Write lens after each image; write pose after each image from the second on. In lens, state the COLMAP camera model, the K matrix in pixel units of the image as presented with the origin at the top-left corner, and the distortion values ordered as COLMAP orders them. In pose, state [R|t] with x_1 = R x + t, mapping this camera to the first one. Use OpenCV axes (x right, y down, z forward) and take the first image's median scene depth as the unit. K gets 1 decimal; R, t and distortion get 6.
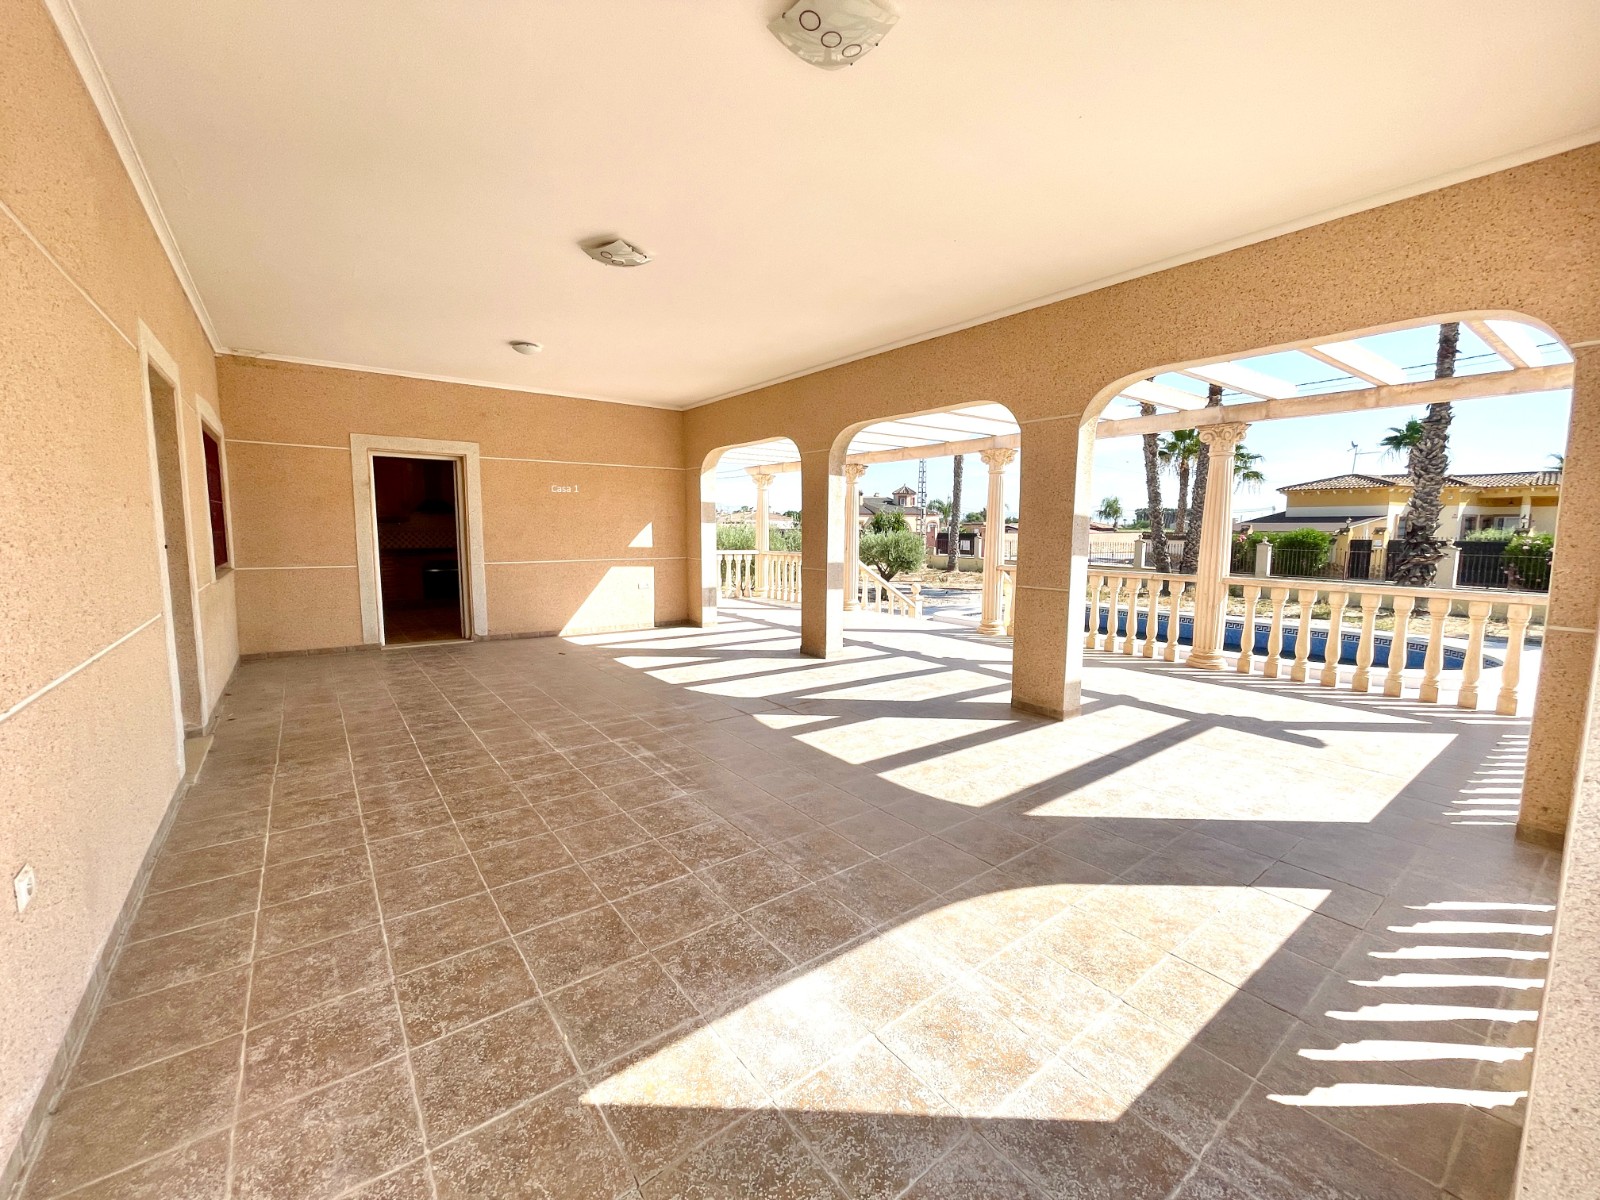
lens RADIAL K [[650.9, 0, 799.5], [0, 650.9, 607.2], [0, 0, 1]] dist [0.002240, -0.000020]
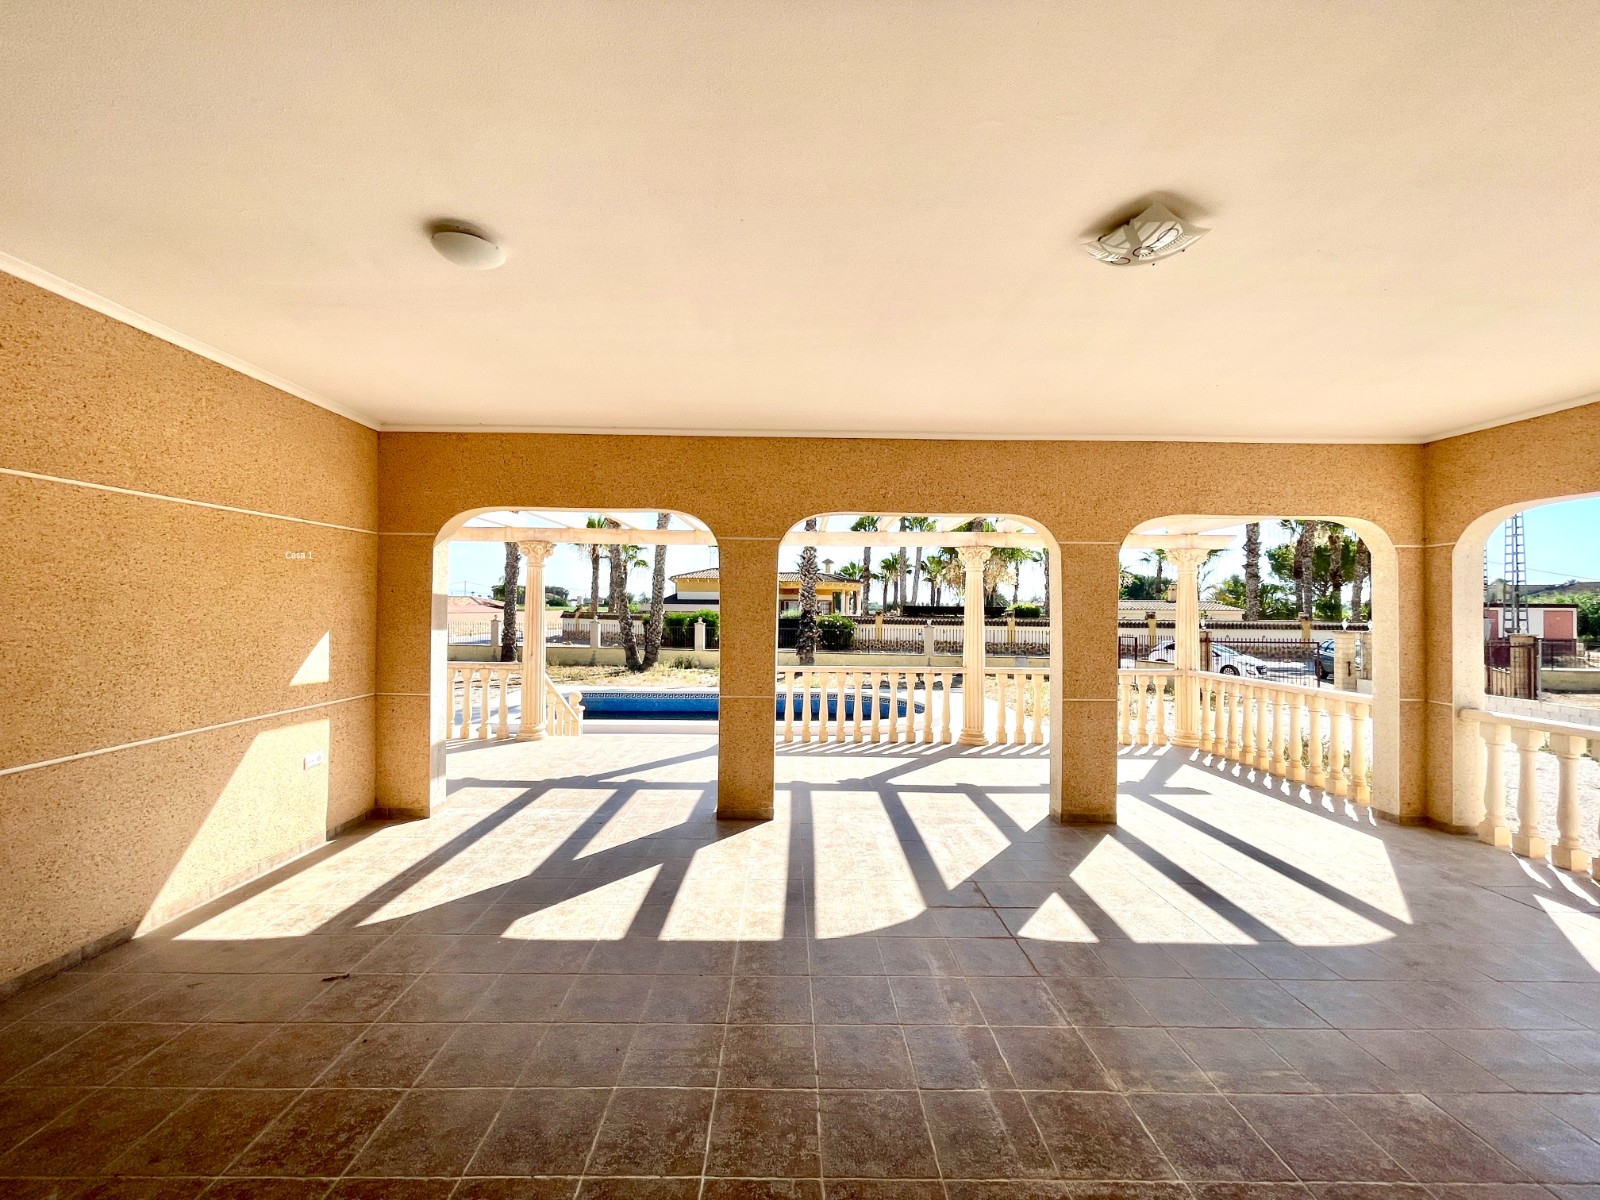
lens RADIAL K [[650.9, 0, 802.0], [0, 650.9, 592.6], [0, 0, 1]] dist [0.002240, -0.000020]
pose [[0.595301, 0.018895, 0.803280, -0.437610], [0.092011, 0.991544, -0.091512, -0.084688], [-0.798217, 0.128388, 0.588529, 0.425479]]
